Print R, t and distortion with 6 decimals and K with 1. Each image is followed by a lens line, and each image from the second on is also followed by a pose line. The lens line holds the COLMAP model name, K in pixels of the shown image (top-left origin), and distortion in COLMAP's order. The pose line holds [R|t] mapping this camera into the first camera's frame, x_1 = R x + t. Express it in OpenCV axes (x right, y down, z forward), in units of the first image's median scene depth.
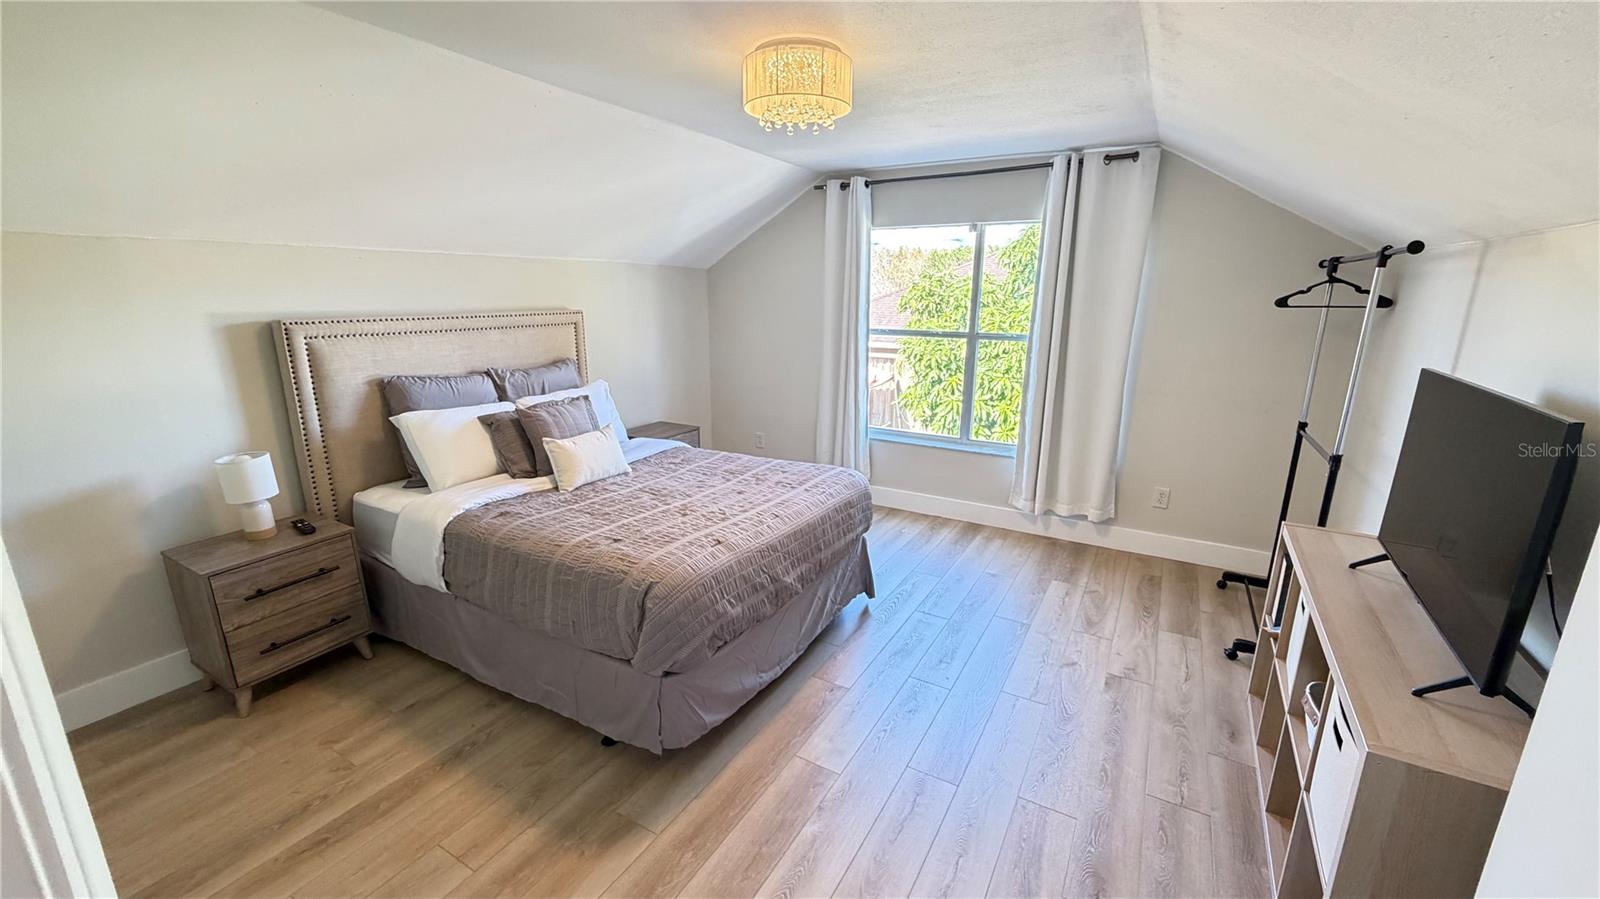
lens RADIAL K [[636.9, 0, 797.4], [0, 636.9, 451.8], [0, 0, 1]] dist [0.001709, -0.000785]
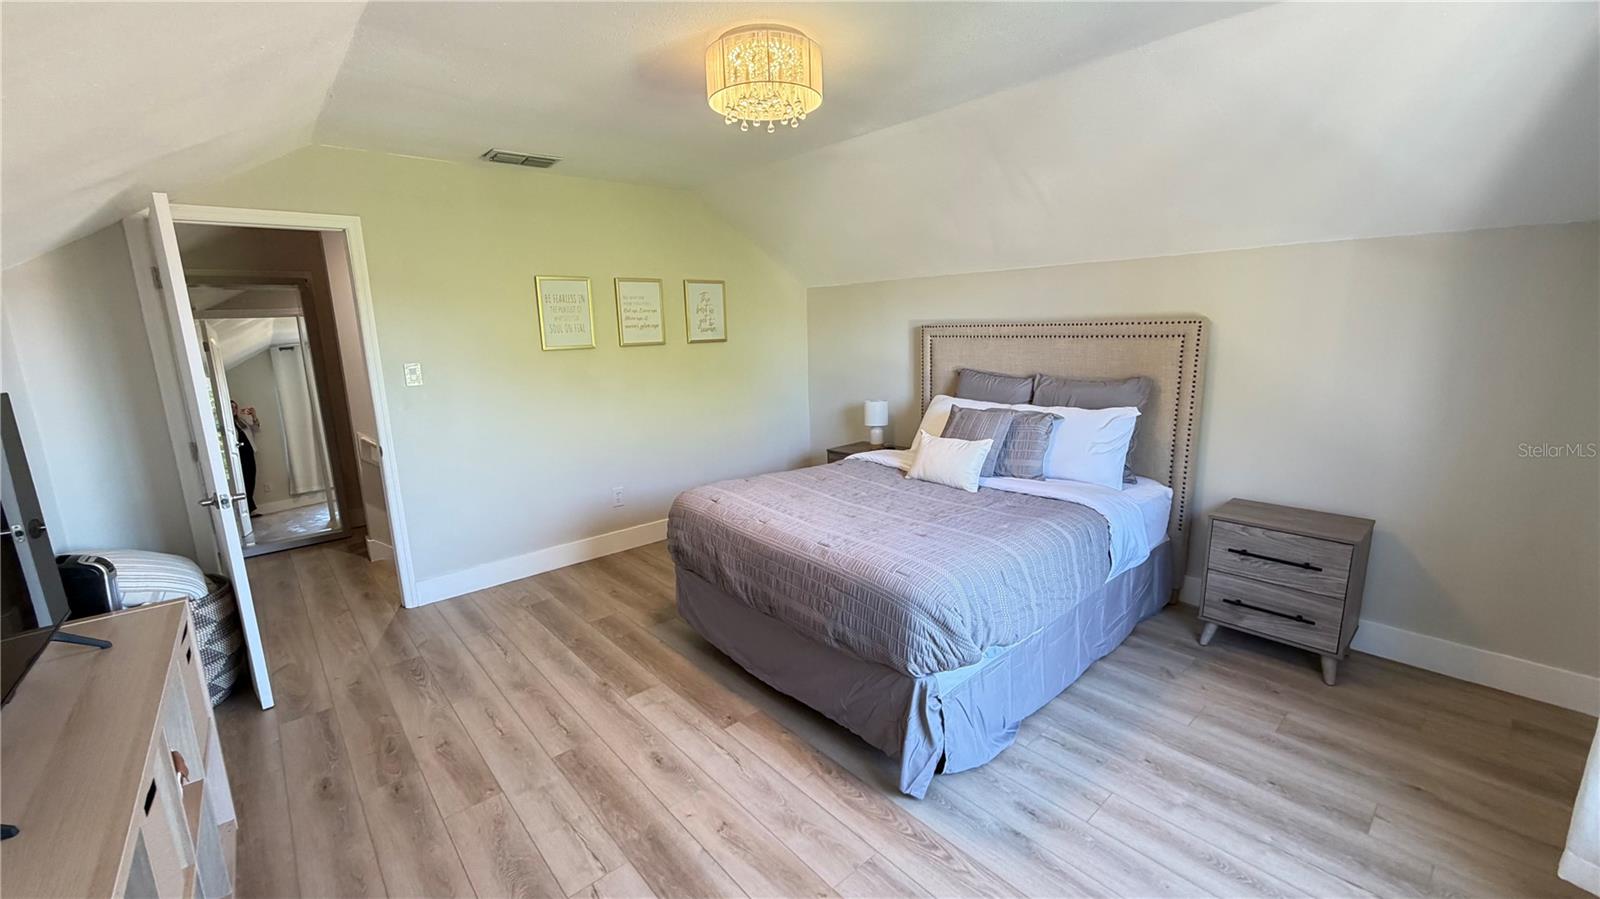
lens RADIAL K [[636.9, 0, 796.7], [0, 636.9, 448.1], [0, 0, 1]] dist [0.001709, -0.000785]
pose [[-0.314641, 0.187205, -0.930567, 0.735187], [-0.209755, 0.942411, 0.260509, -0.238741], [0.925745, 0.277158, -0.257254, 1.088873]]
